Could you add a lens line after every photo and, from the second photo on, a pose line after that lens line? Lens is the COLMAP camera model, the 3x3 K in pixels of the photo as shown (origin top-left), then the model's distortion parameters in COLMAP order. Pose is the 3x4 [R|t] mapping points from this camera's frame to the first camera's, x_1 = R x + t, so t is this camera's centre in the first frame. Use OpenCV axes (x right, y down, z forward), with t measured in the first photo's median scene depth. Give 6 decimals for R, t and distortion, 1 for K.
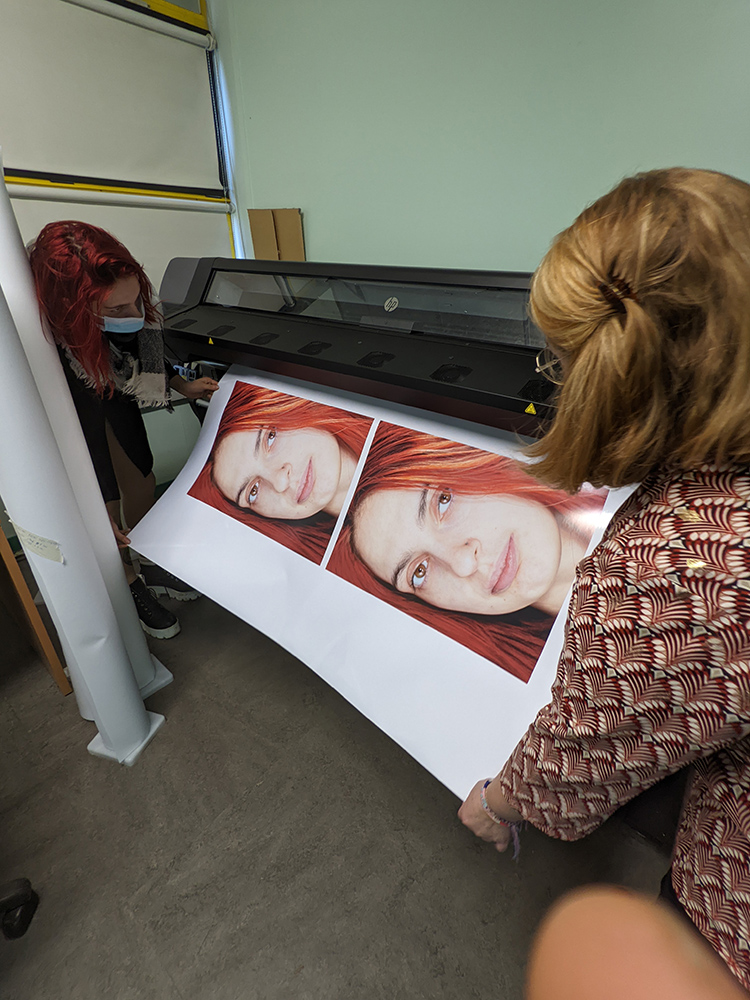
lens RADIAL K [[473.5, 0, 385.3], [0, 473.5, 499.6], [0, 0, 1]] dist [0.004176, -0.000284]
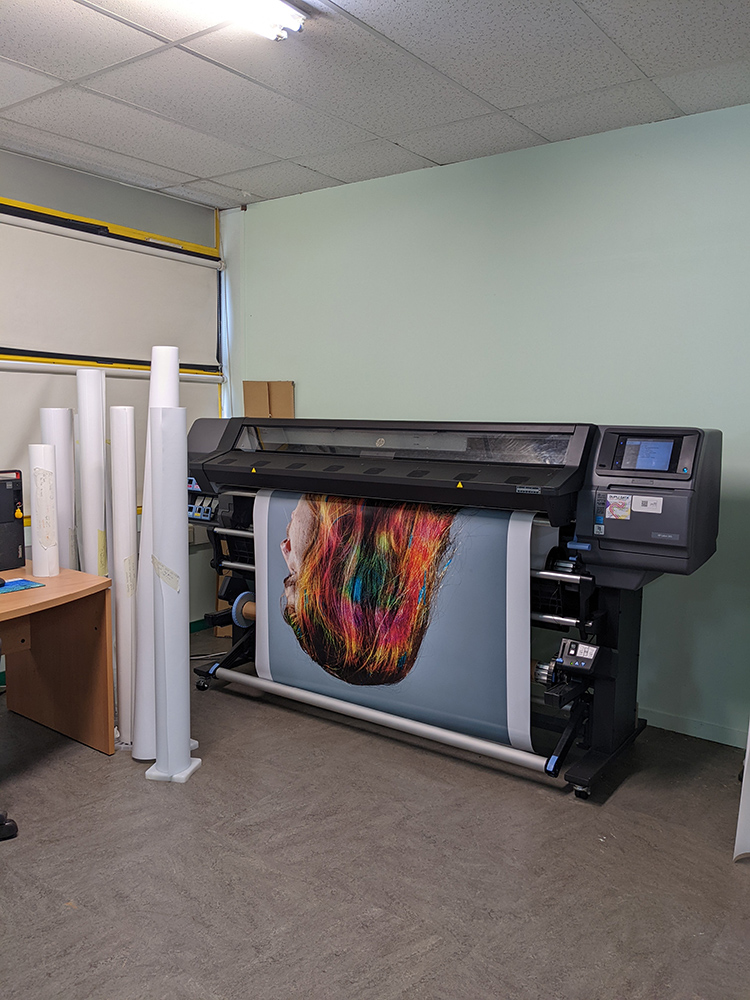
lens RADIAL K [[797.1, 0, 374.5], [0, 797.1, 500.2], [0, 0, 1]] dist [-0.003265, -0.000112]
pose [[0.998805, -0.016614, 0.045957, -0.070697], [0.032182, 0.931338, -0.362731, 0.386763], [-0.036775, 0.363777, 0.930760, -0.742477]]
